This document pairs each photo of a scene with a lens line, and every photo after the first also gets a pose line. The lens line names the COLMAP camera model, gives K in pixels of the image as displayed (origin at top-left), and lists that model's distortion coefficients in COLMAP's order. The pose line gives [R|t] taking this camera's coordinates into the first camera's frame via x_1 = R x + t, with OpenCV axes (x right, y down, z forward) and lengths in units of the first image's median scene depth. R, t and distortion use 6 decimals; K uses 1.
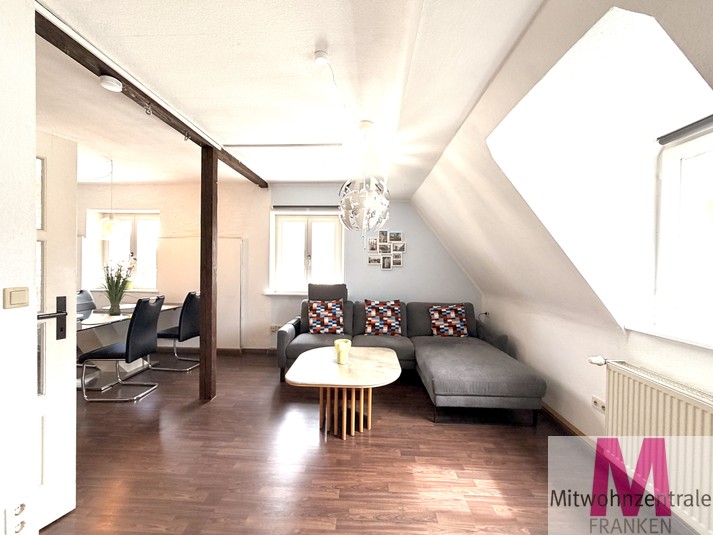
lens RADIAL K [[285.9, 0, 354.5], [0, 285.9, 265.7], [0, 0, 1]] dist [0.001267, 0.000002]
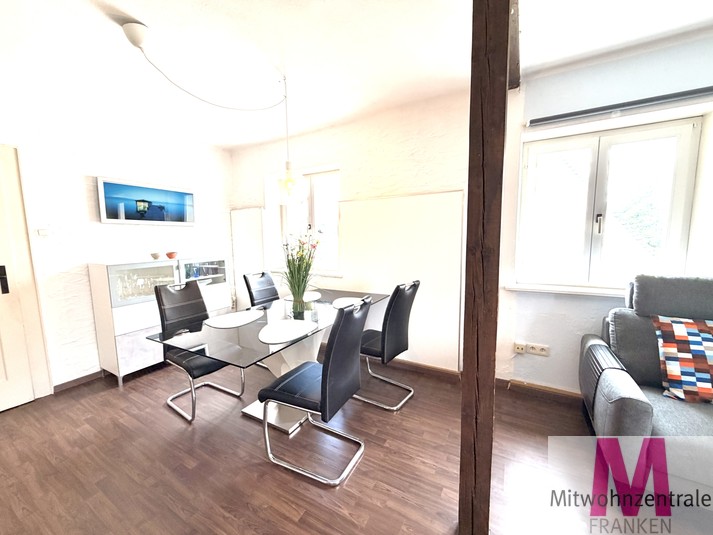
lens RADIAL K [[285.9, 0, 354.5], [0, 285.9, 265.7], [0, 0, 1]] dist [0.001267, 0.000002]
pose [[0.888346, 0.022596, -0.458619, -0.379541], [0.023521, 0.995238, 0.094594, -0.005048], [0.458572, -0.094819, 0.883584, 0.435552]]
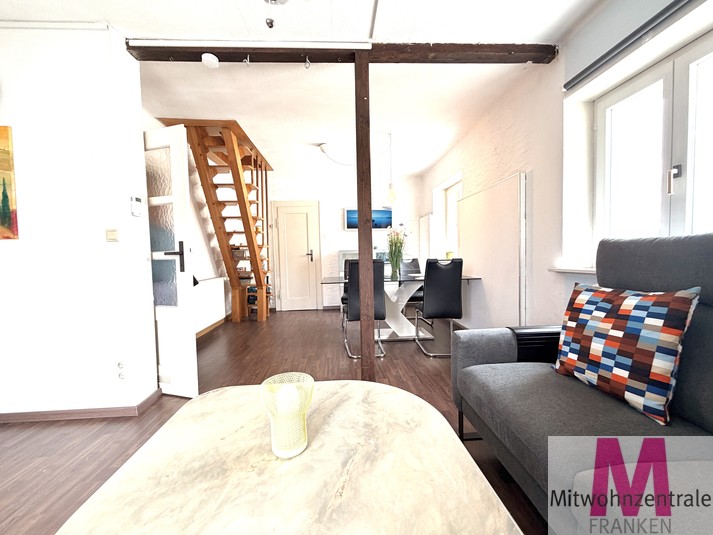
lens RADIAL K [[285.9, 0, 354.5], [0, 285.9, 265.7], [0, 0, 1]] dist [0.001267, 0.000002]
pose [[0.107434, 0.022146, -0.993966, 0.187343], [0.017746, 0.999550, 0.024189, 0.087388], [0.994054, -0.020237, 0.106993, 0.697735]]
